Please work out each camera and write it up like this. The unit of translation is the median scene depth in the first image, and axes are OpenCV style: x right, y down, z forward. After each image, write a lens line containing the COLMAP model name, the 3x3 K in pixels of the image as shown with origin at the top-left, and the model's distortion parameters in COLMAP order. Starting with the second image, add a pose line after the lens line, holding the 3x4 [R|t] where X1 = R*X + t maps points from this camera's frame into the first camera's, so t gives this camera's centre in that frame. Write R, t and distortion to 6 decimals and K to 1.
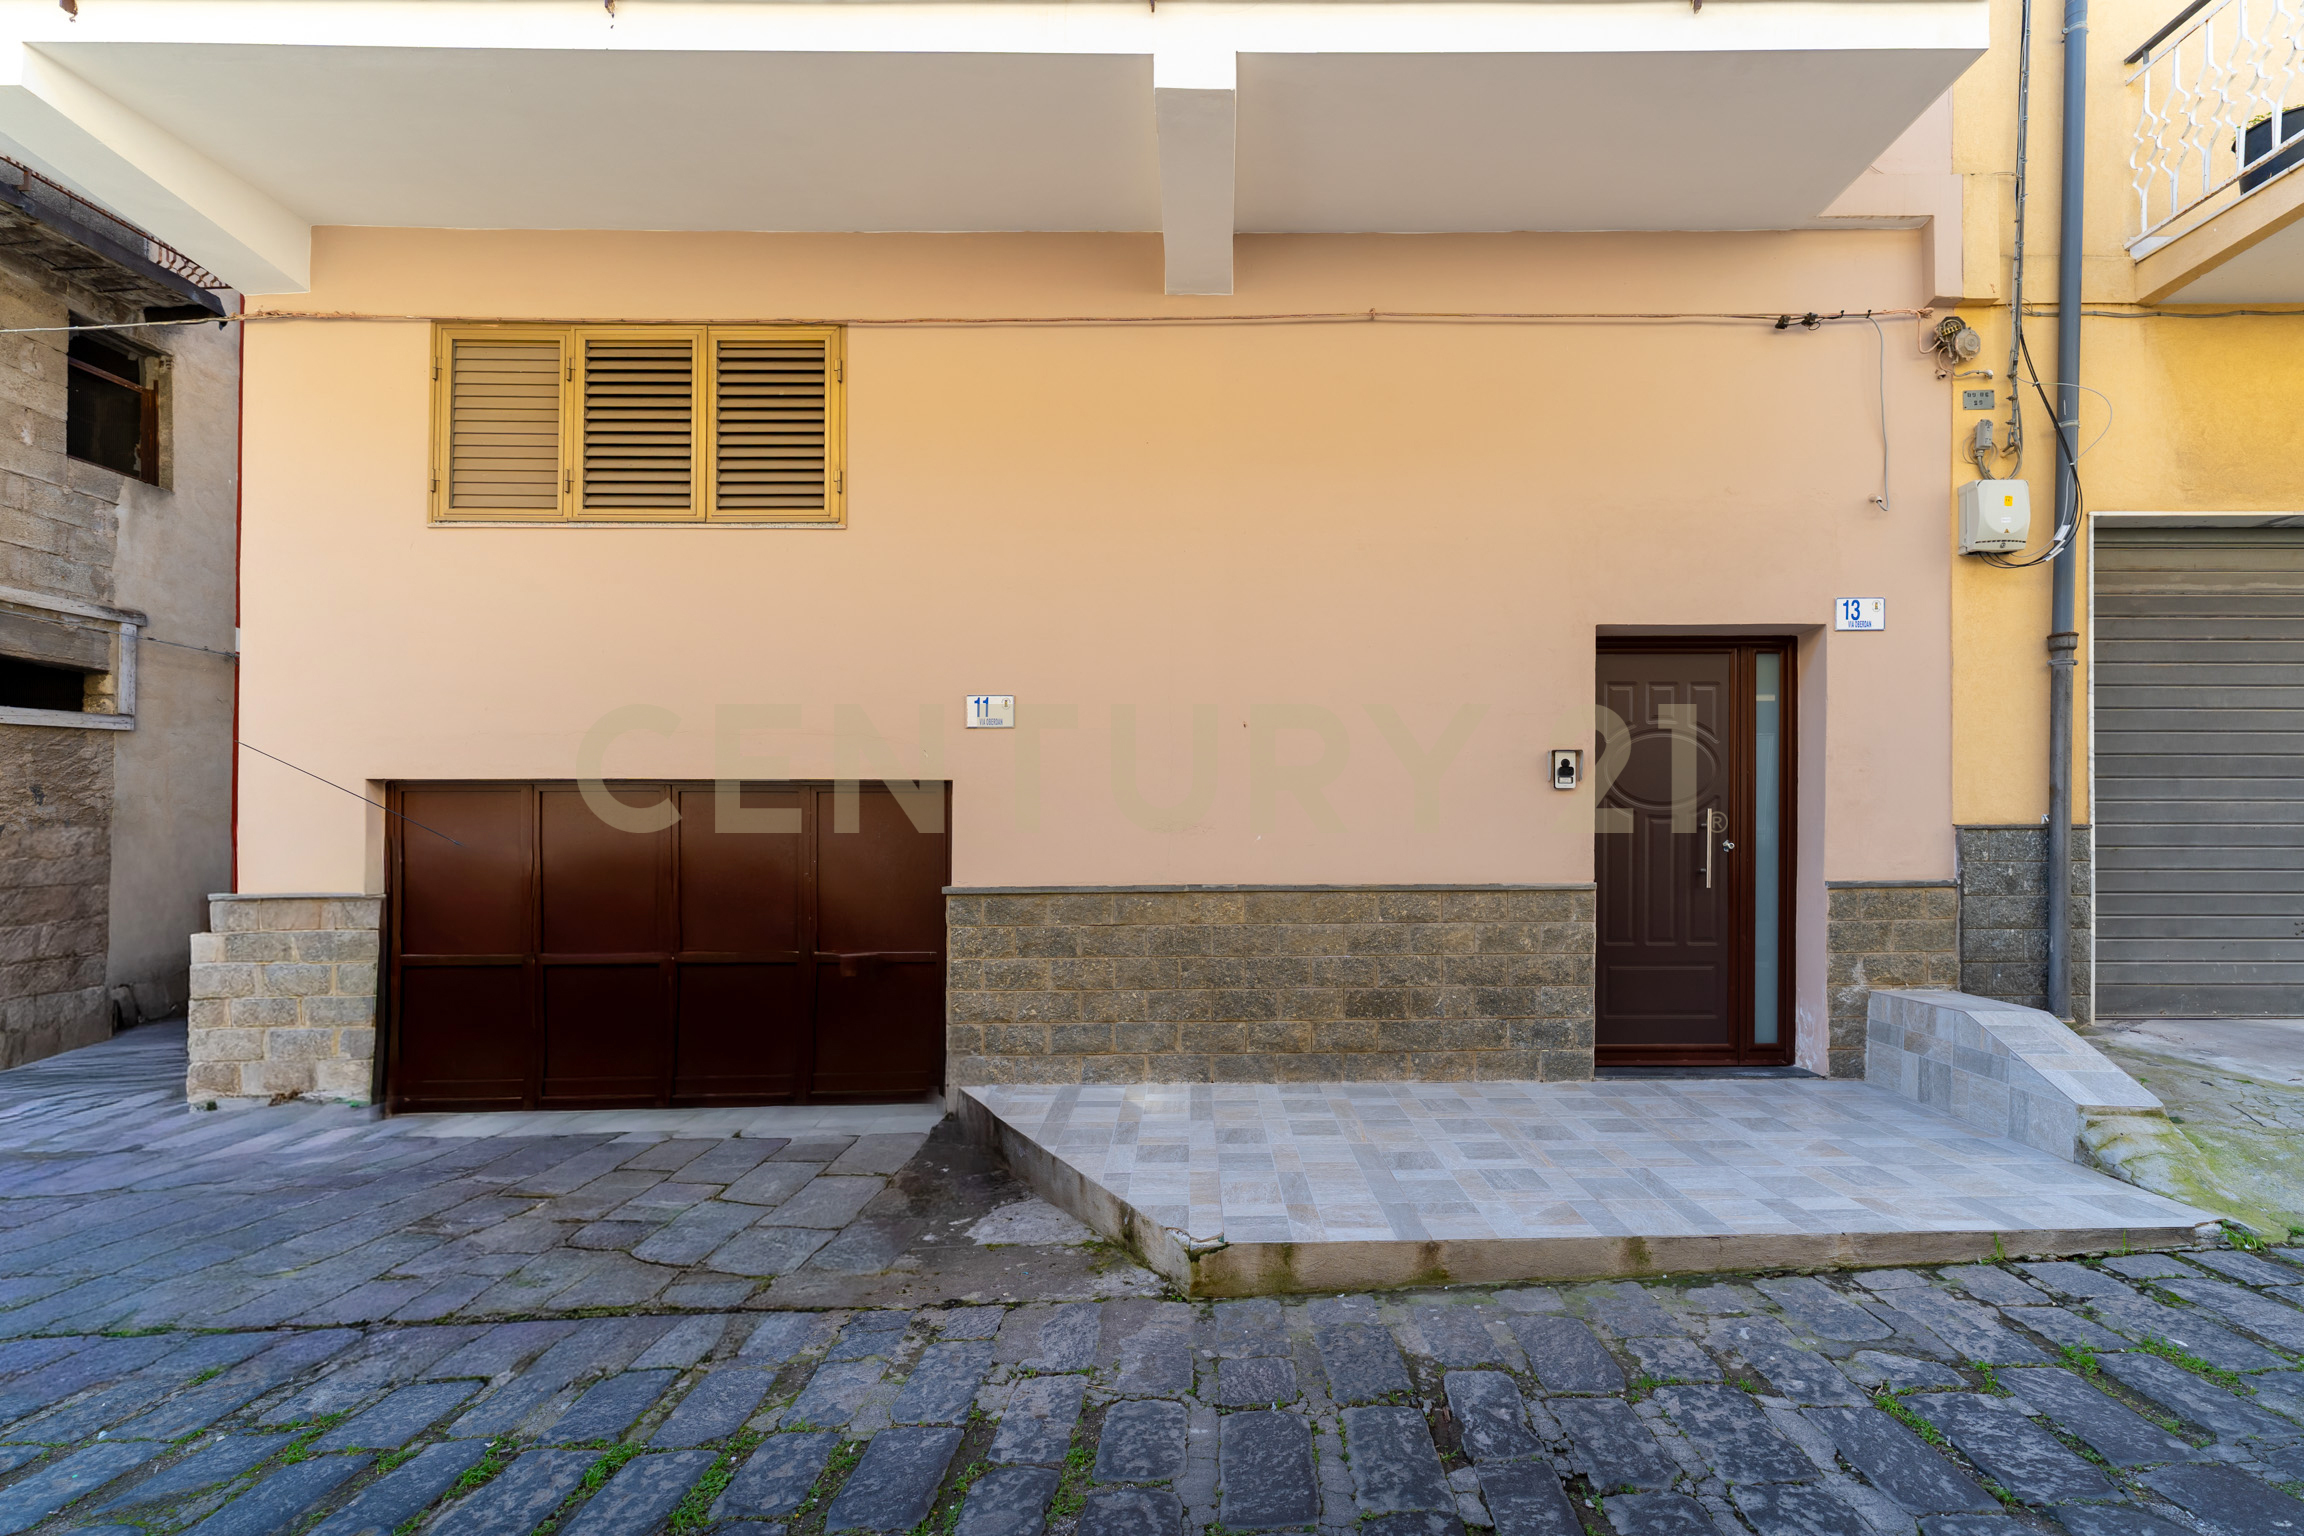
lens RADIAL K [[1015.2, 0, 1187.4], [0, 1015.2, 837.7], [0, 0, 1]] dist [0.002480, 0.000220]
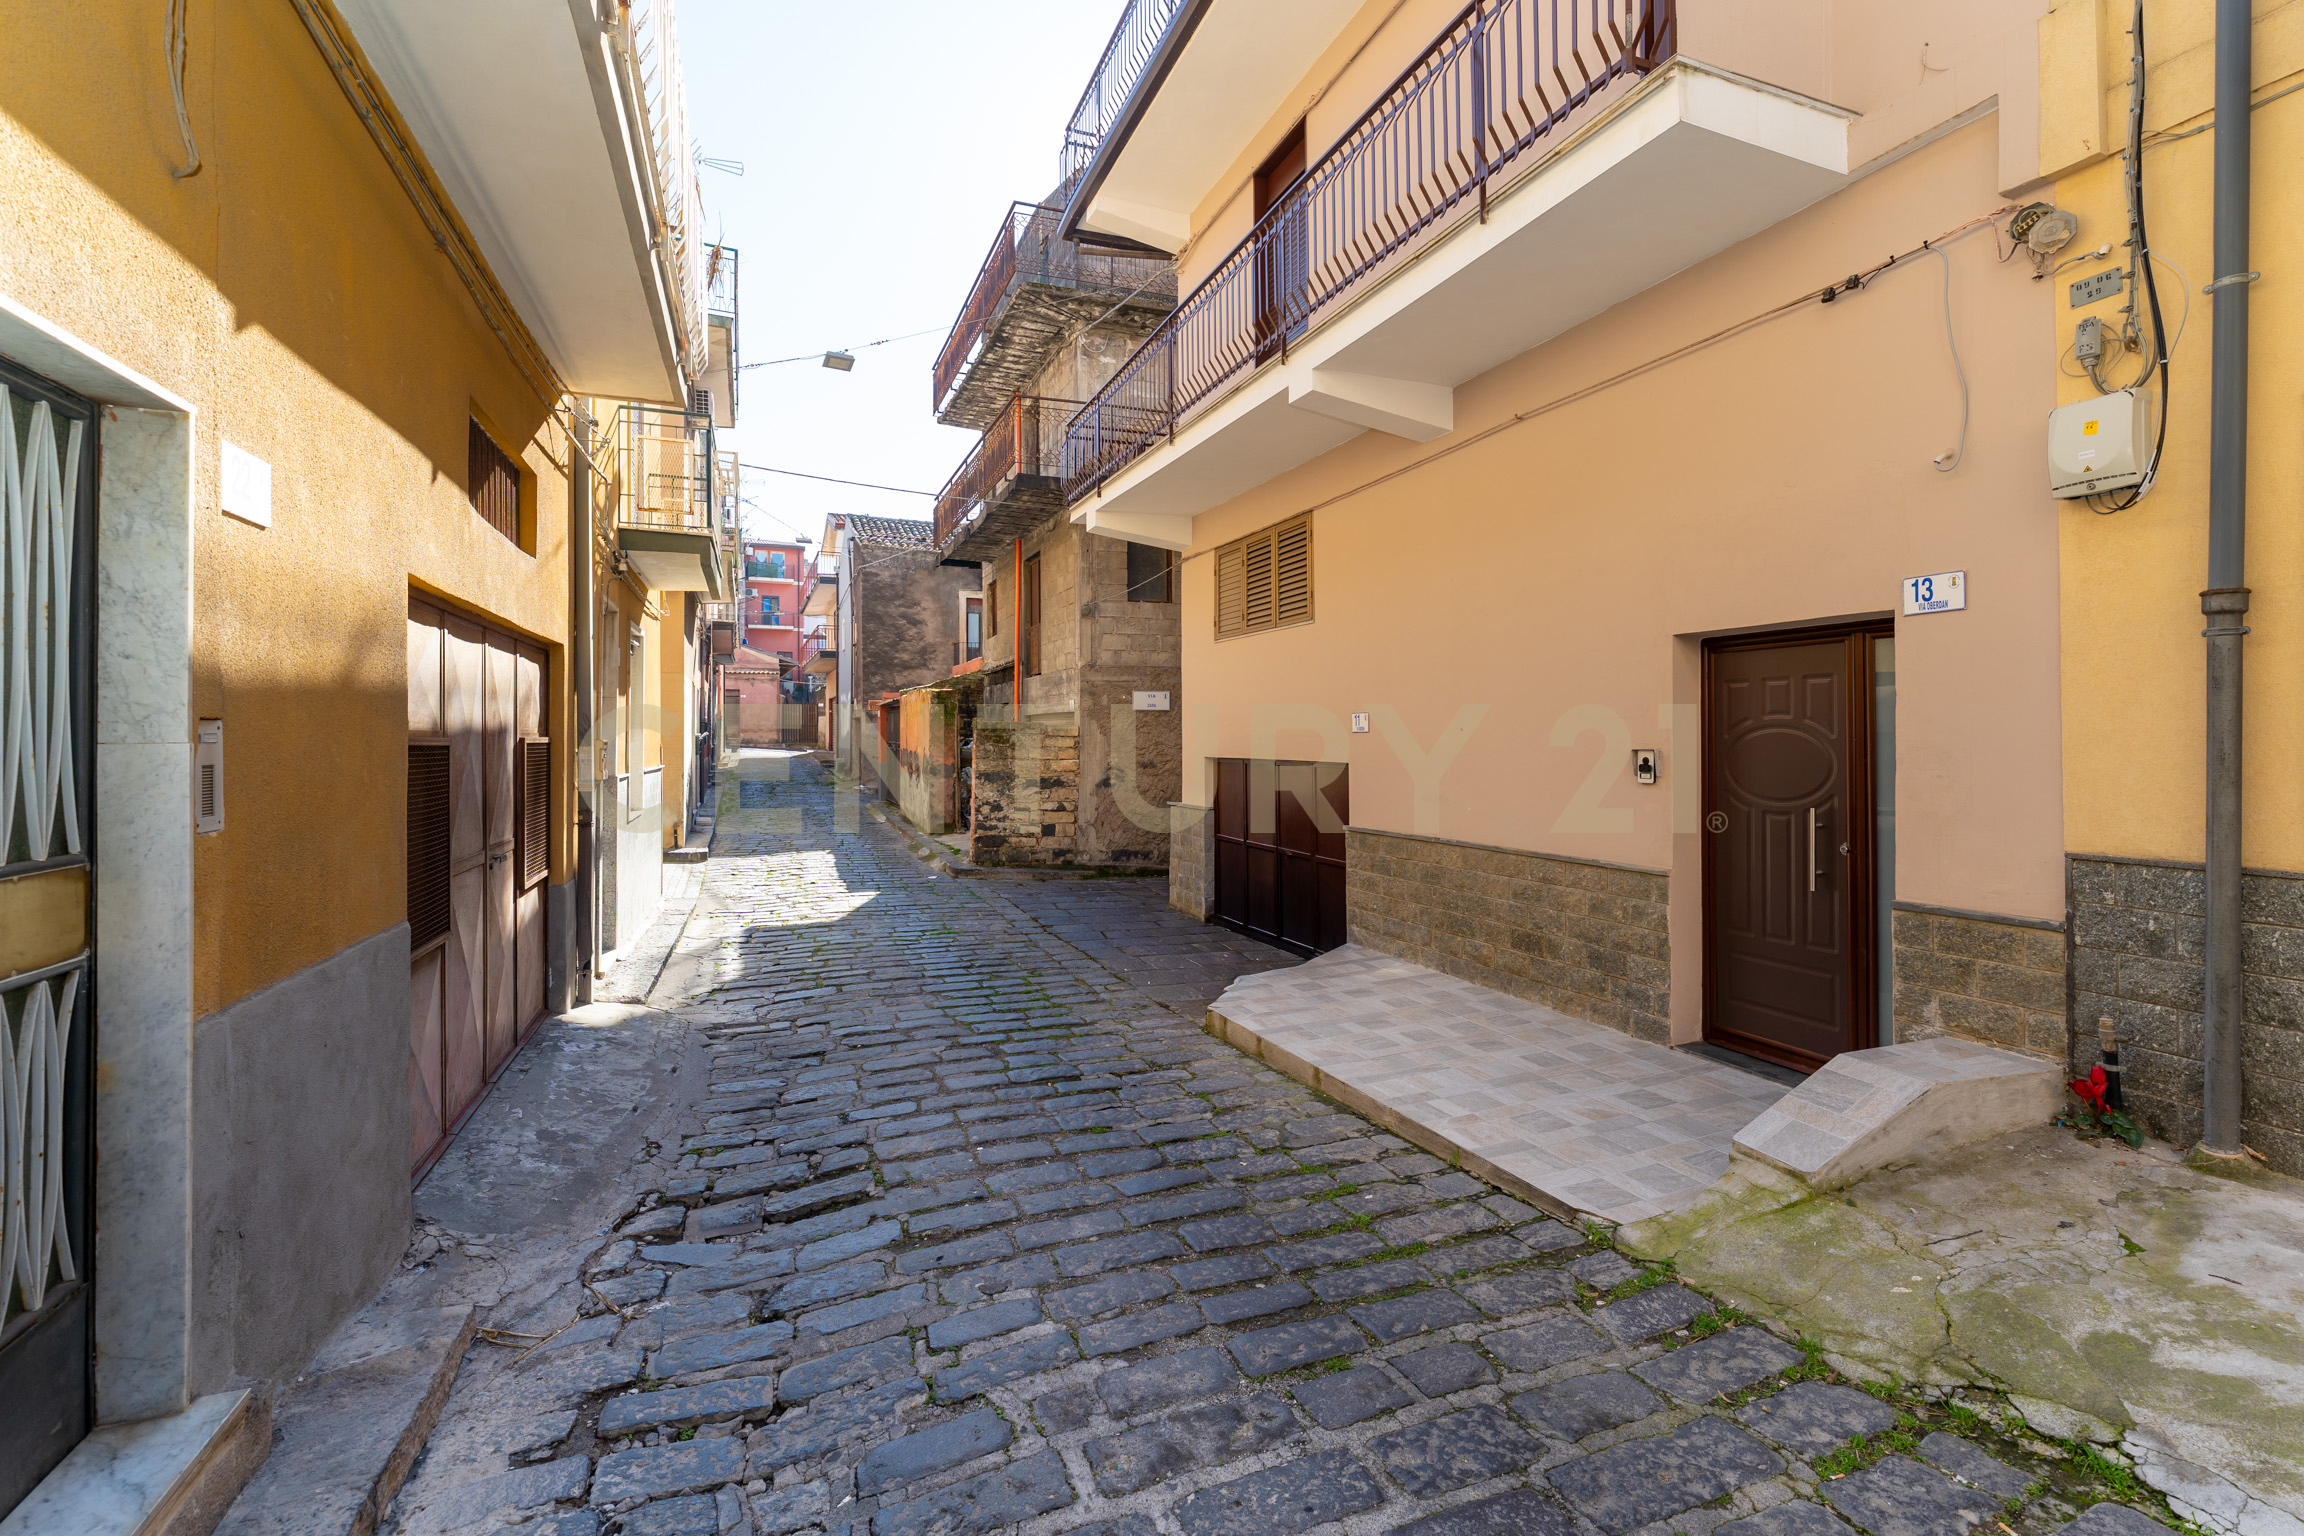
lens RADIAL K [[997.5, 0, 1148.8], [0, 997.5, 725.6], [0, 0, 1]] dist [-0.000126, -0.000002]
pose [[0.363136, -0.011231, -0.931669, 1.203736], [0.012486, 0.999896, -0.007187, -0.111201], [0.931653, -0.009023, 0.363238, 0.079420]]
